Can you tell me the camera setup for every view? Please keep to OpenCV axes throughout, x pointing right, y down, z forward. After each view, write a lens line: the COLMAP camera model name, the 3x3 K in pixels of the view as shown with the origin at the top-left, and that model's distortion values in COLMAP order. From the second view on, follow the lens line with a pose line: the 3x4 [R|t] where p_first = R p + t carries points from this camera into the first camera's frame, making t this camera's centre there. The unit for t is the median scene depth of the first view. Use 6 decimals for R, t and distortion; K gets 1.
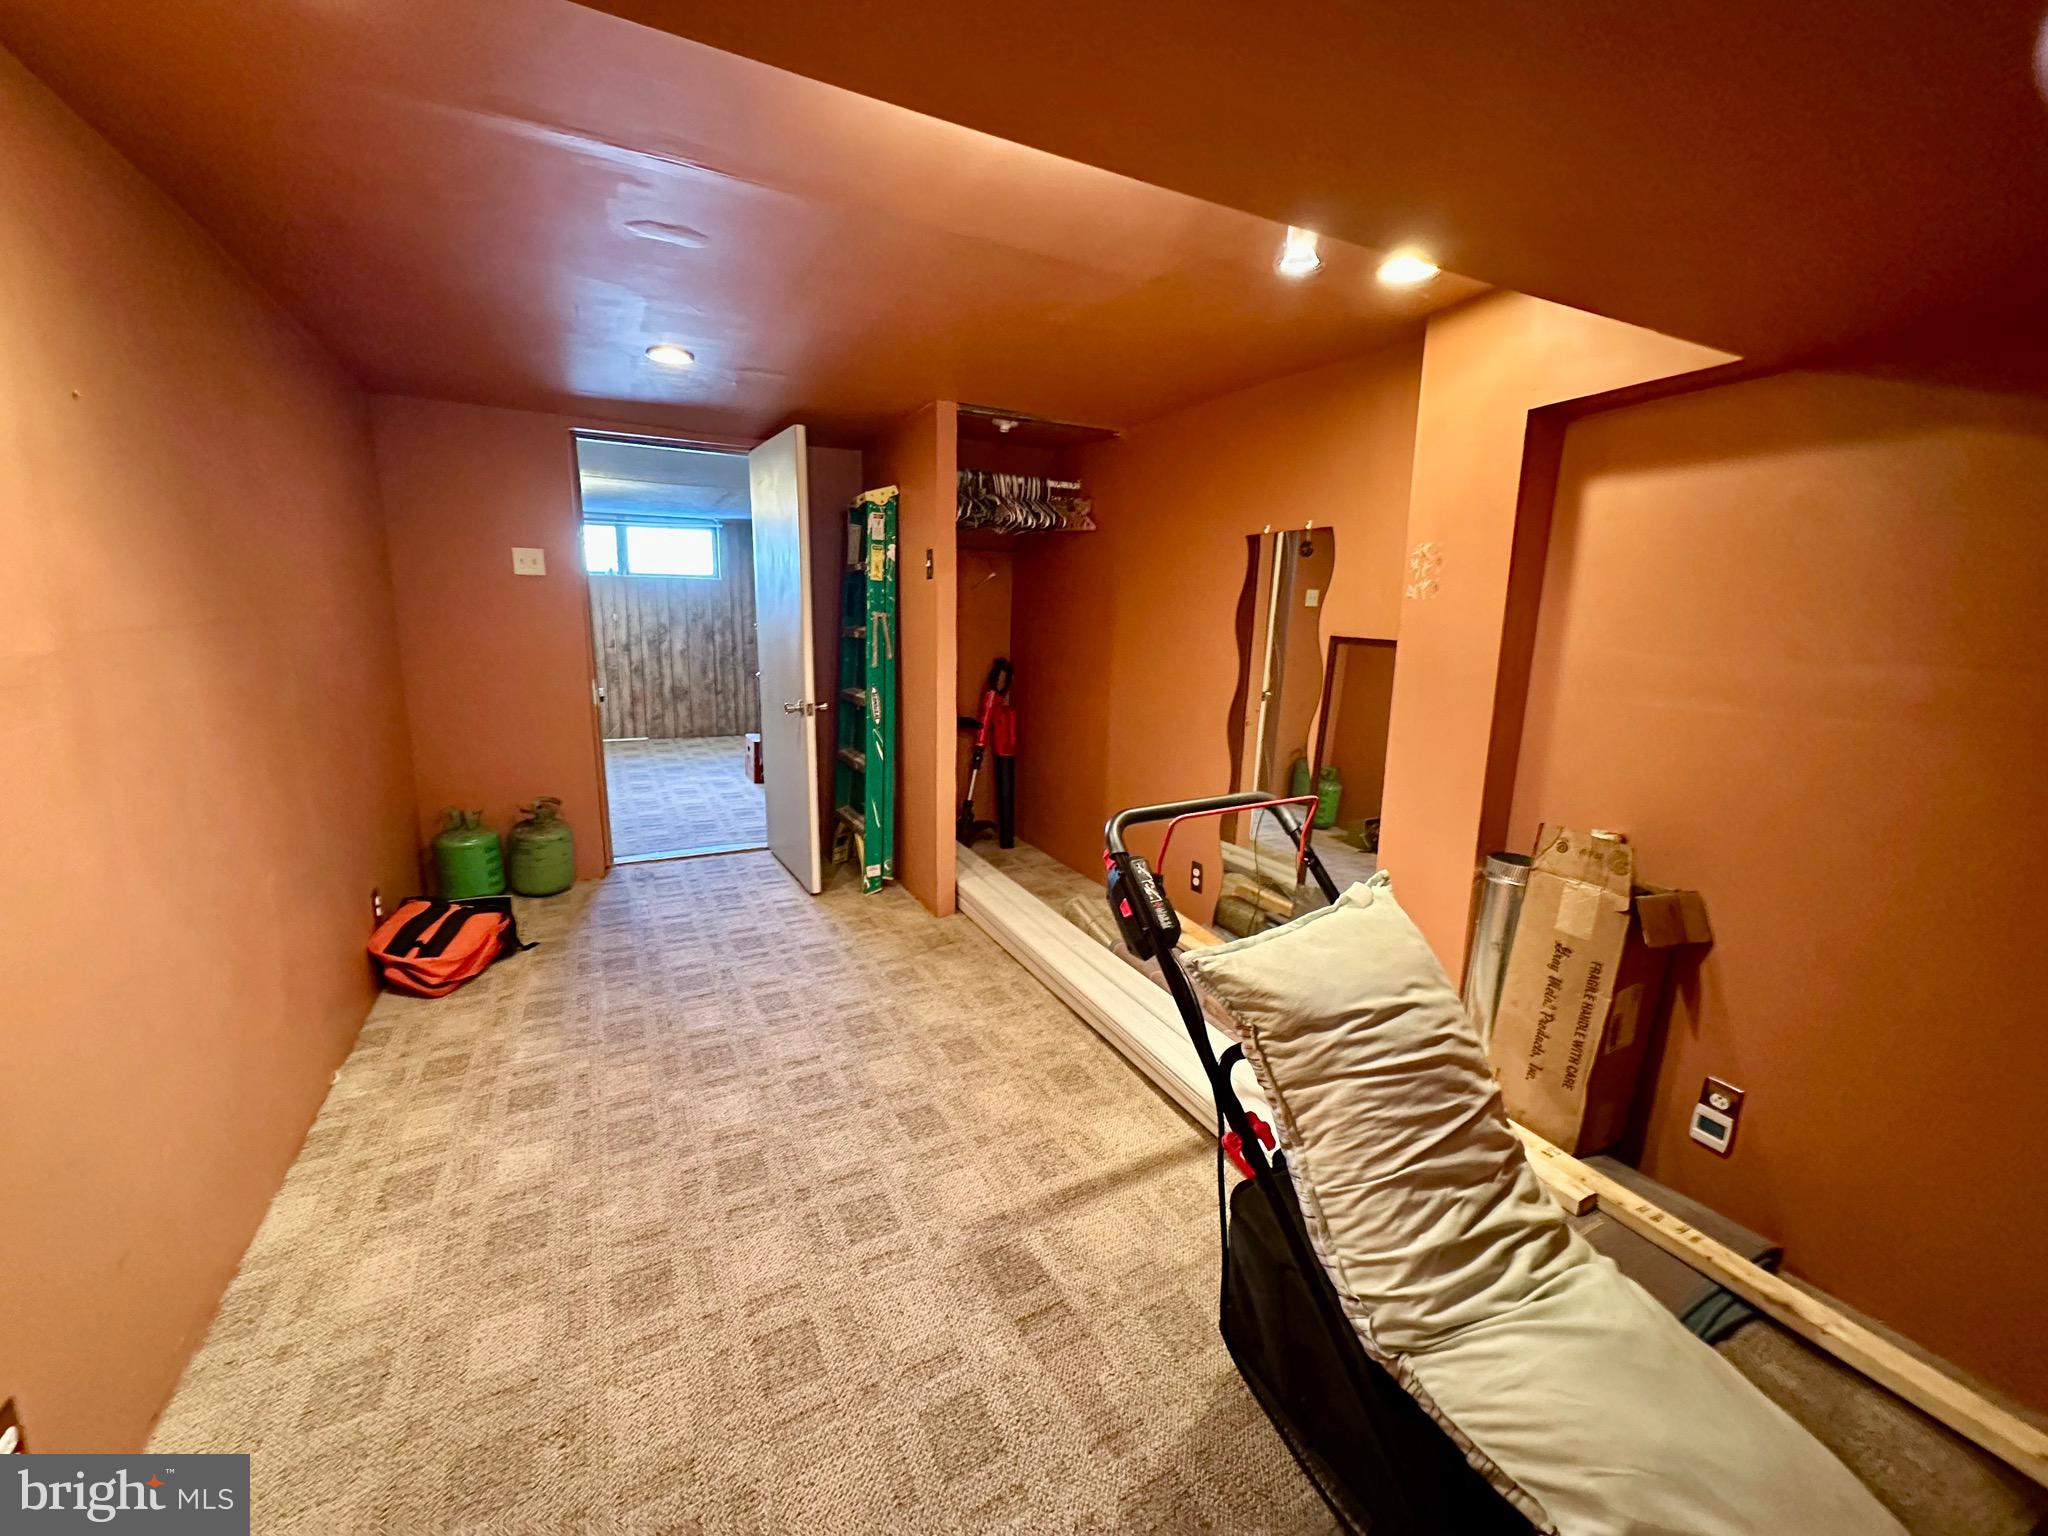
lens RADIAL K [[813.1, 0, 1015.0], [0, 813.1, 768.1], [0, 0, 1]] dist [0.000136, -0.000079]
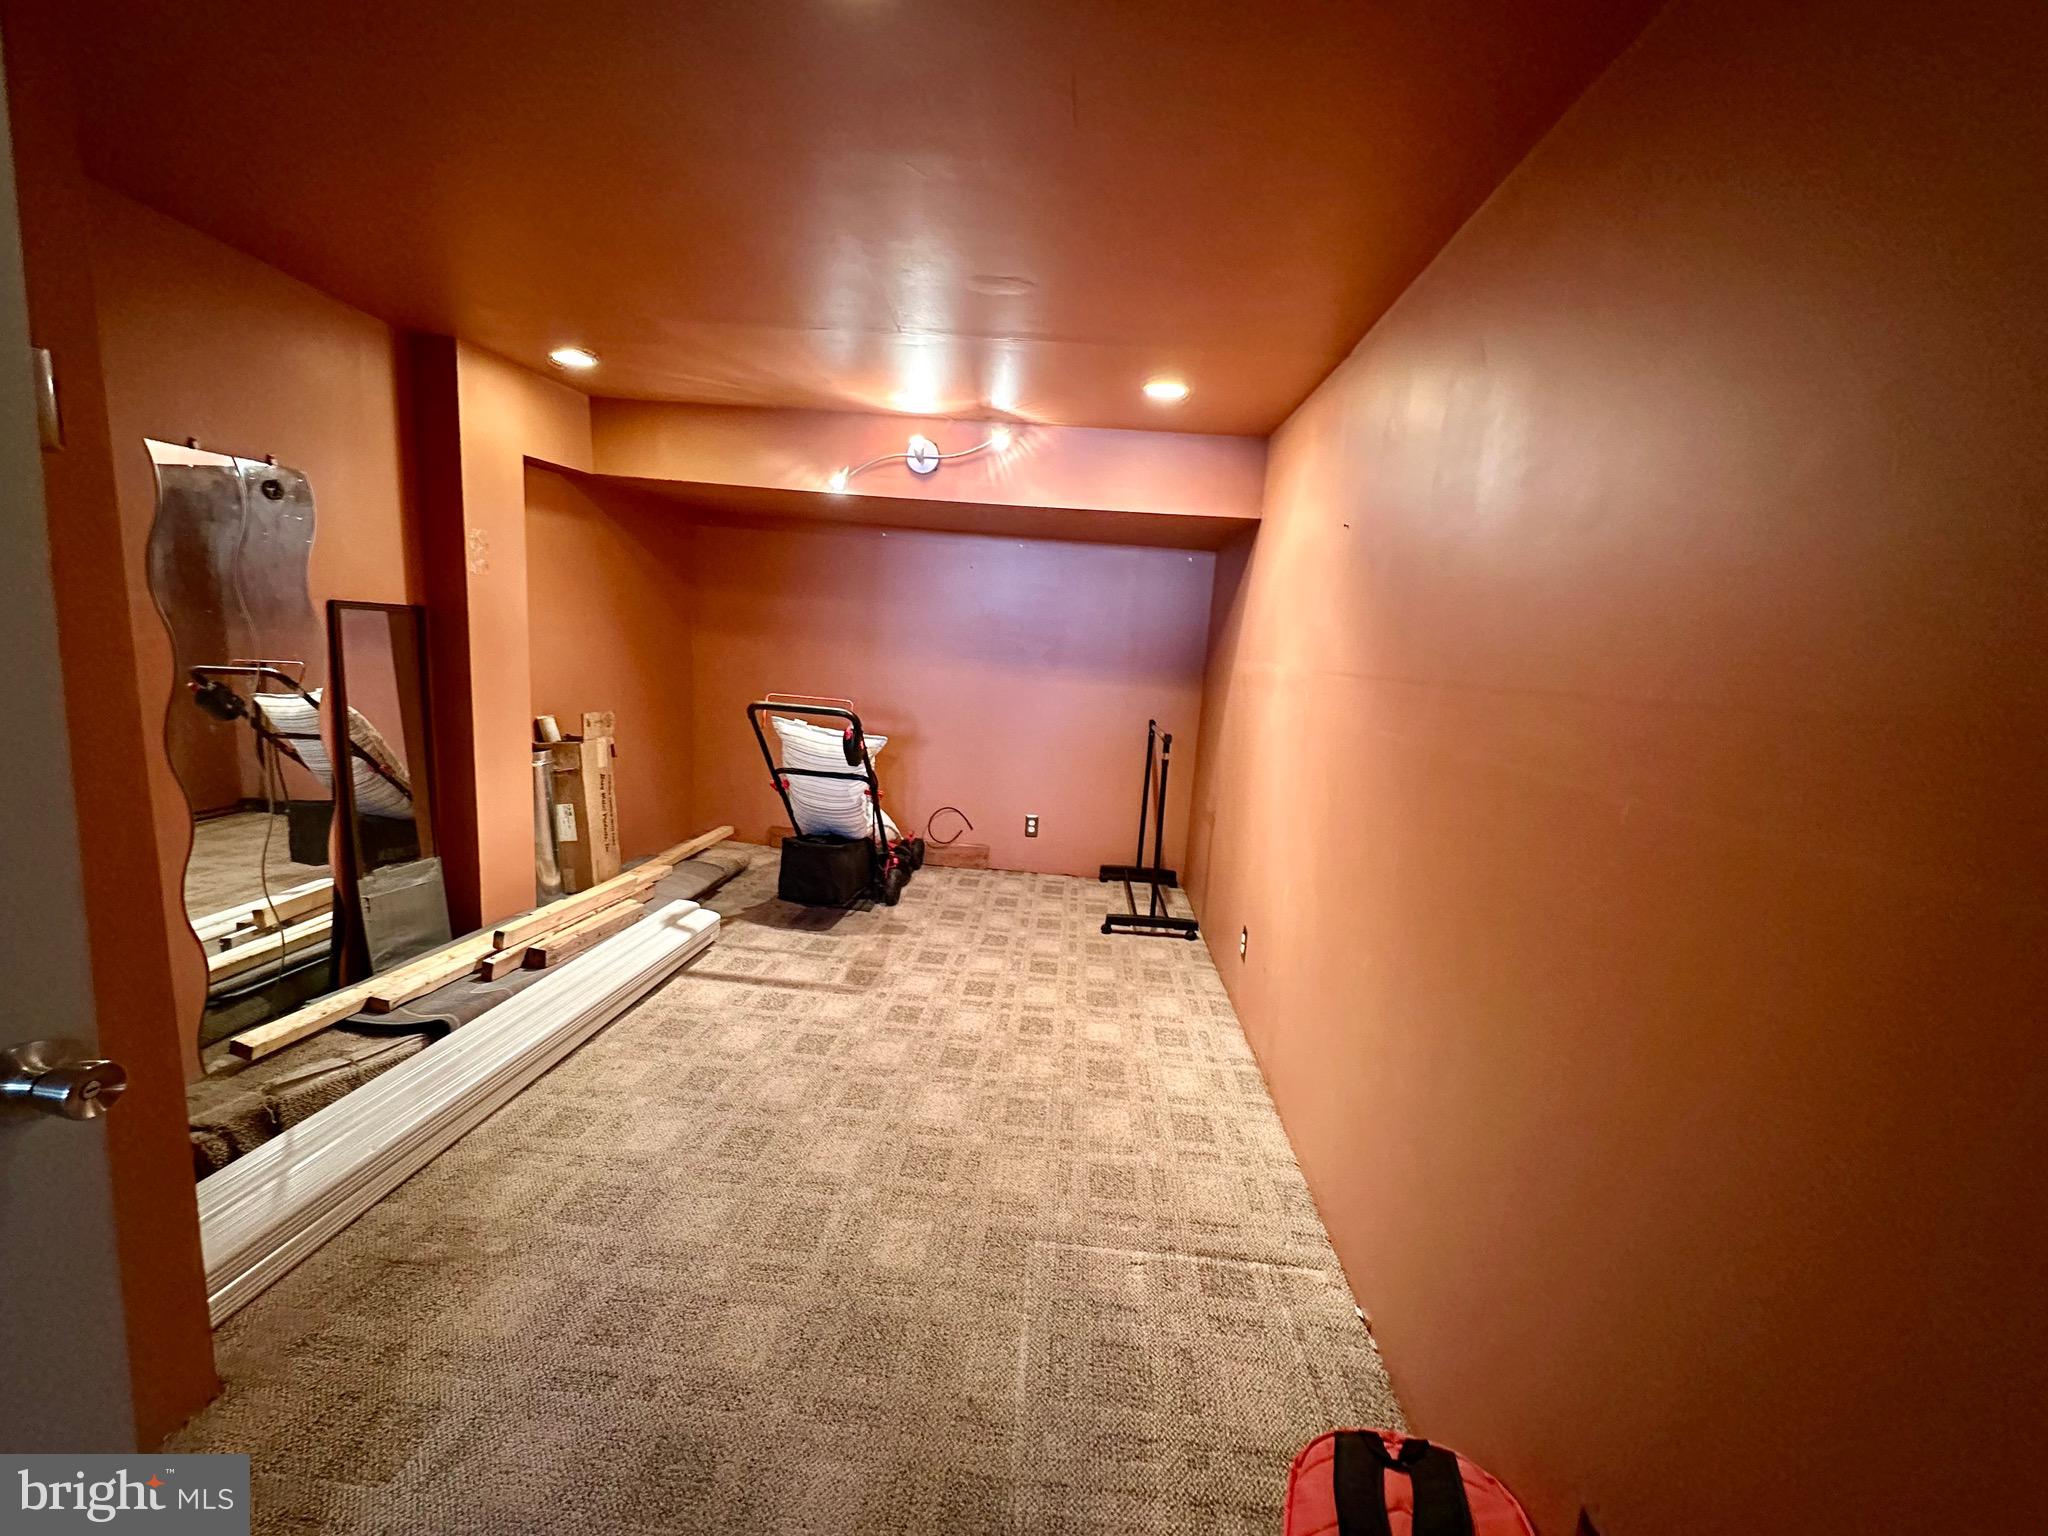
lens RADIAL K [[813.1, 0, 1024.8], [0, 813.1, 769.5], [0, 0, 1]] dist [0.000136, -0.000079]
pose [[-0.851209, -0.165533, 0.498037, -1.015294], [0.012170, 0.942476, 0.334053, -0.380899], [-0.524685, 0.290410, -0.800230, 1.884127]]
